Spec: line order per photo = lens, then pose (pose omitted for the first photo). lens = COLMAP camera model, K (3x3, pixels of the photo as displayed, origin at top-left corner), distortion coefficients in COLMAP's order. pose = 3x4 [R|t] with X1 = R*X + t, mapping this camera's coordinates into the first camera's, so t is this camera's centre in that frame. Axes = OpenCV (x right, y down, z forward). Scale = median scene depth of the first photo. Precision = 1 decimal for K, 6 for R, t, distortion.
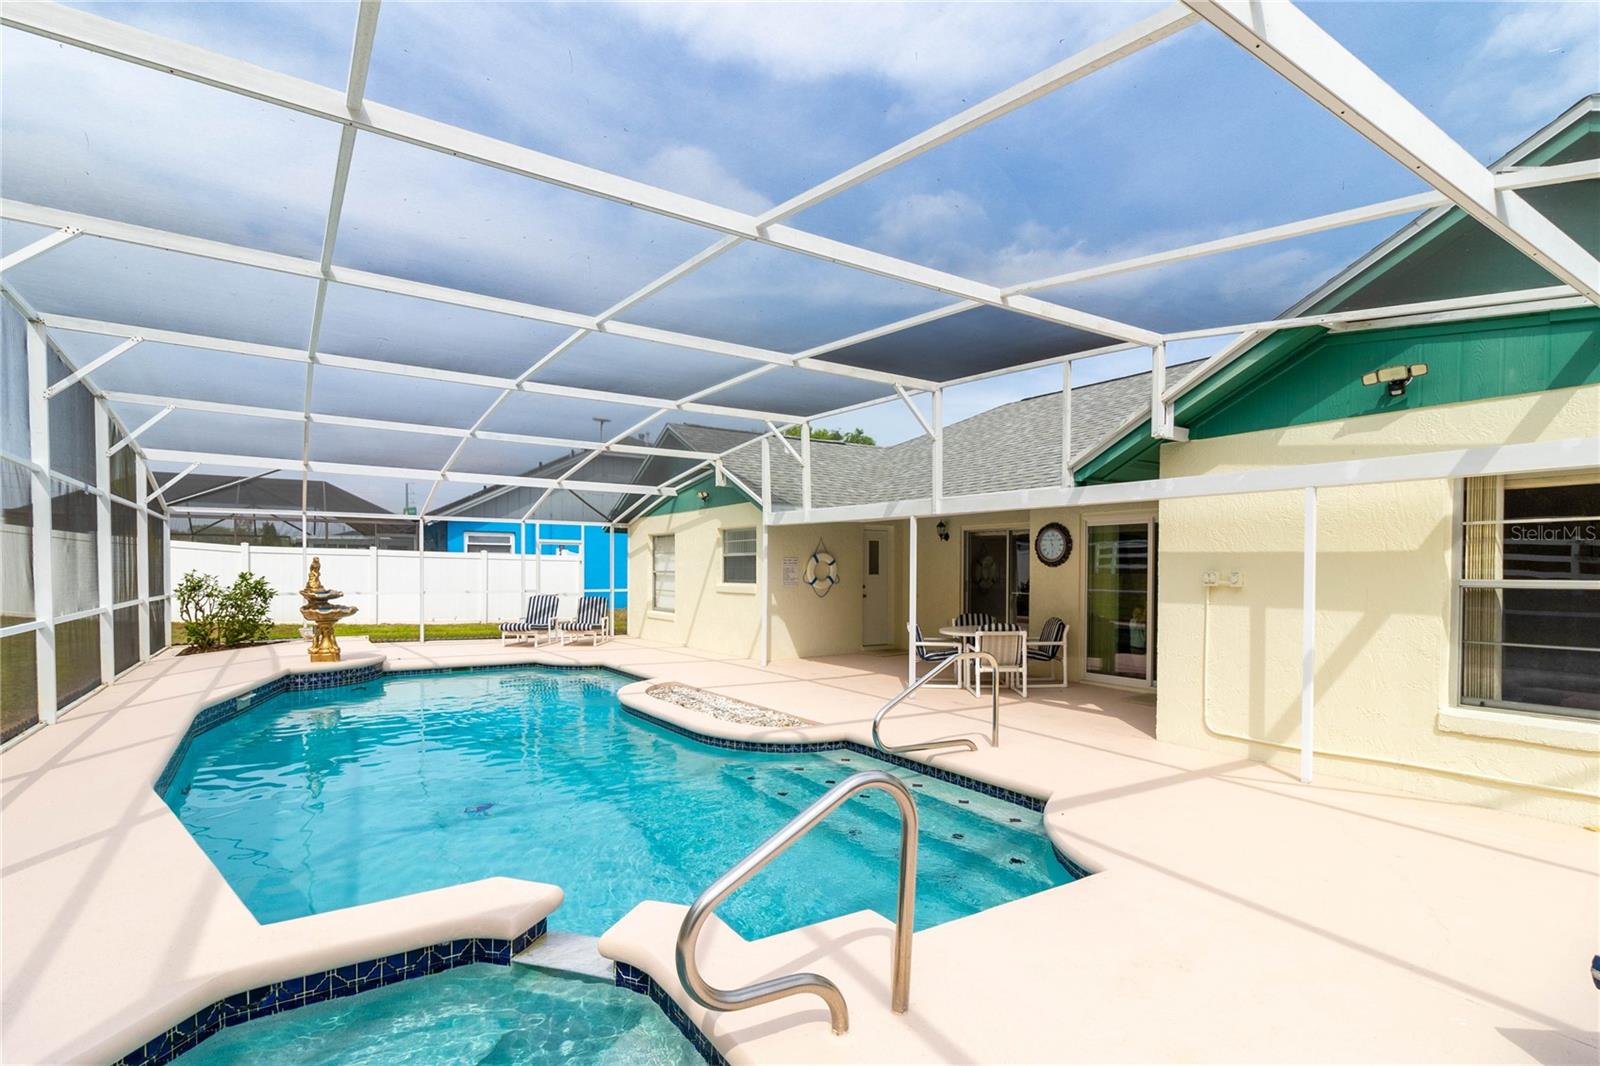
lens RADIAL K [[759.8, 0, 783.7], [0, 759.8, 583.4], [0, 0, 1]] dist [0.001127, -0.000055]
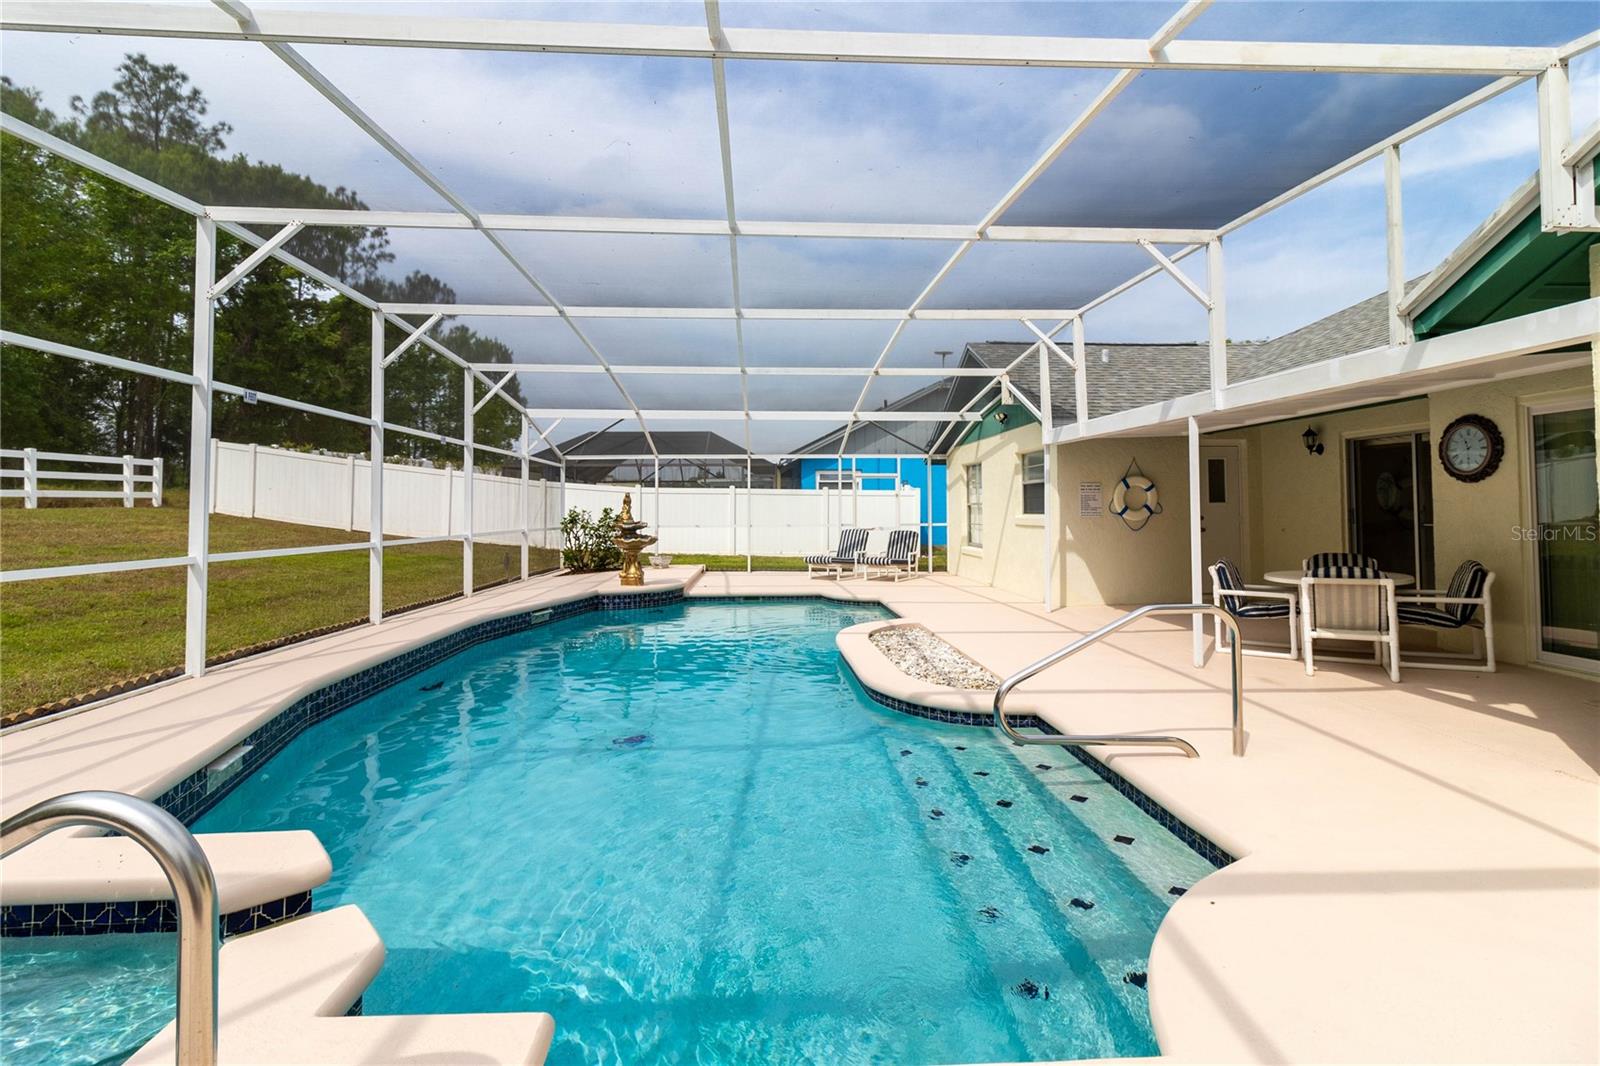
lens RADIAL K [[750.1, 0, 805.6], [0, 750.1, 484.9], [0, 0, 1]] dist [-0.001394, 0.000203]
pose [[0.871794, -0.026155, -0.489174, 0.162727], [0.001253, 0.998689, -0.051165, 0.011703], [0.489871, 0.043993, 0.870684, 0.155770]]
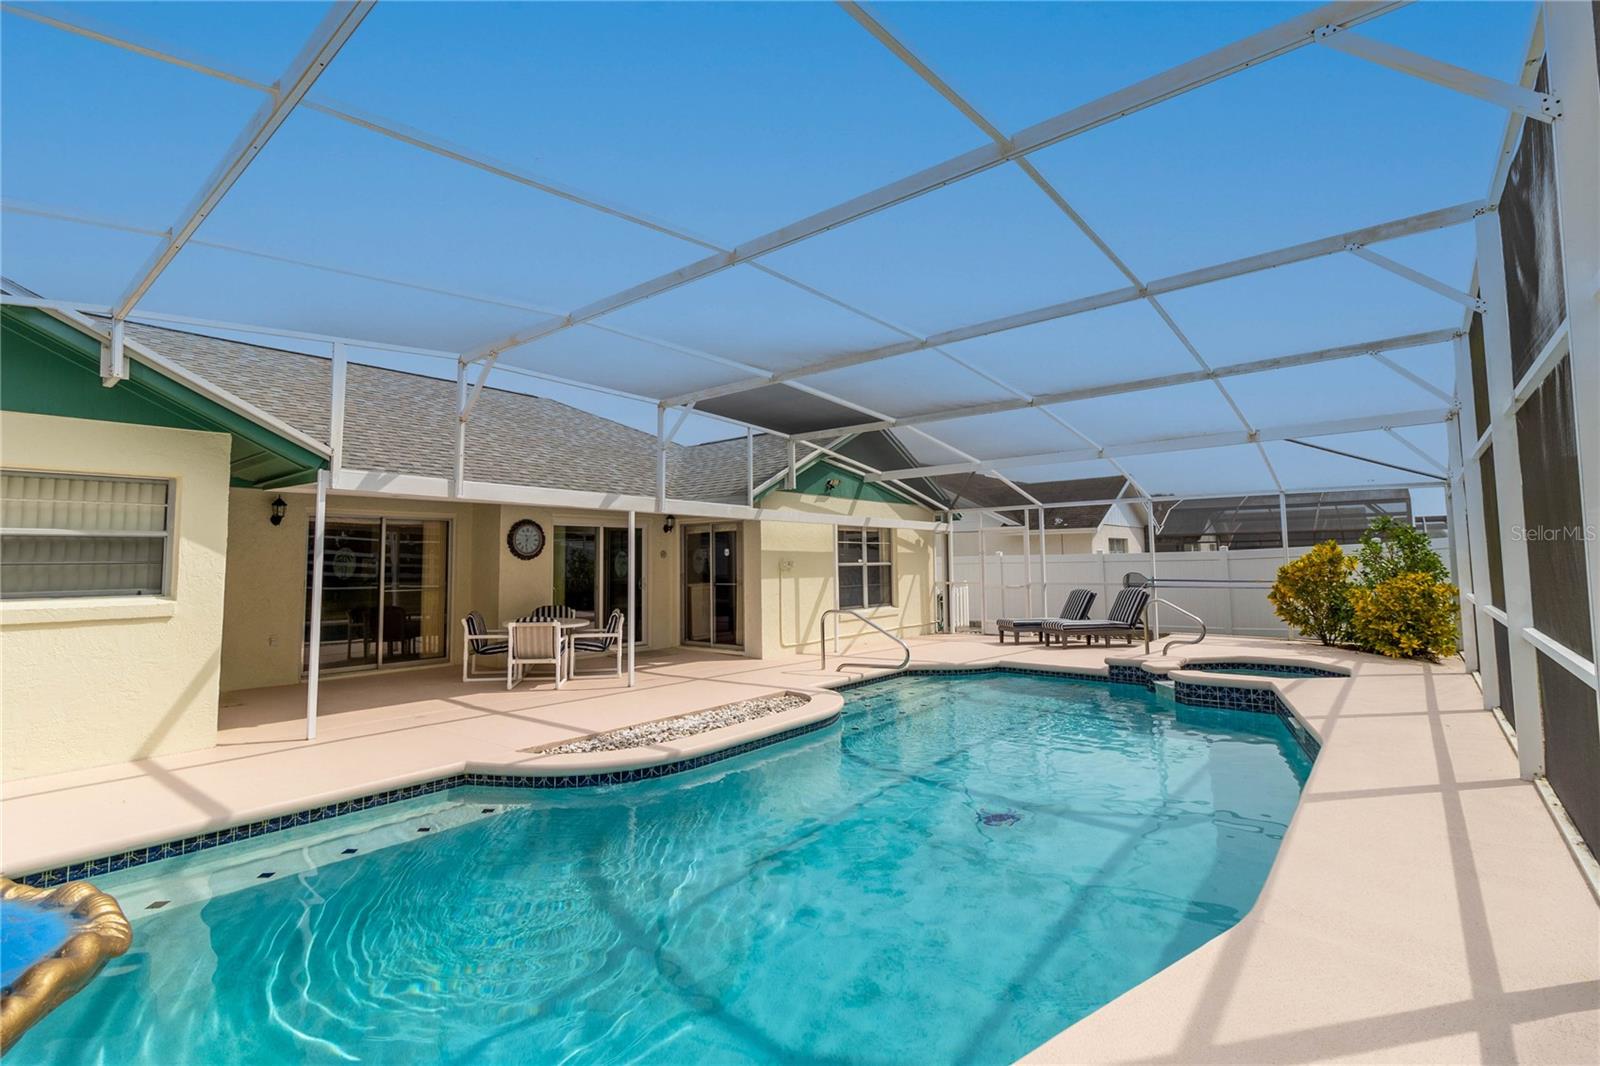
lens RADIAL K [[736.4, 0, 795.2], [0, 736.4, 513.3], [0, 0, 1]] dist [0.000387, 0.000255]
pose [[-0.298512, 0.062662, 0.952347, -0.715932], [0.026147, 0.998005, -0.057470, -0.016869], [-0.954048, 0.007745, -0.299554, 0.897684]]
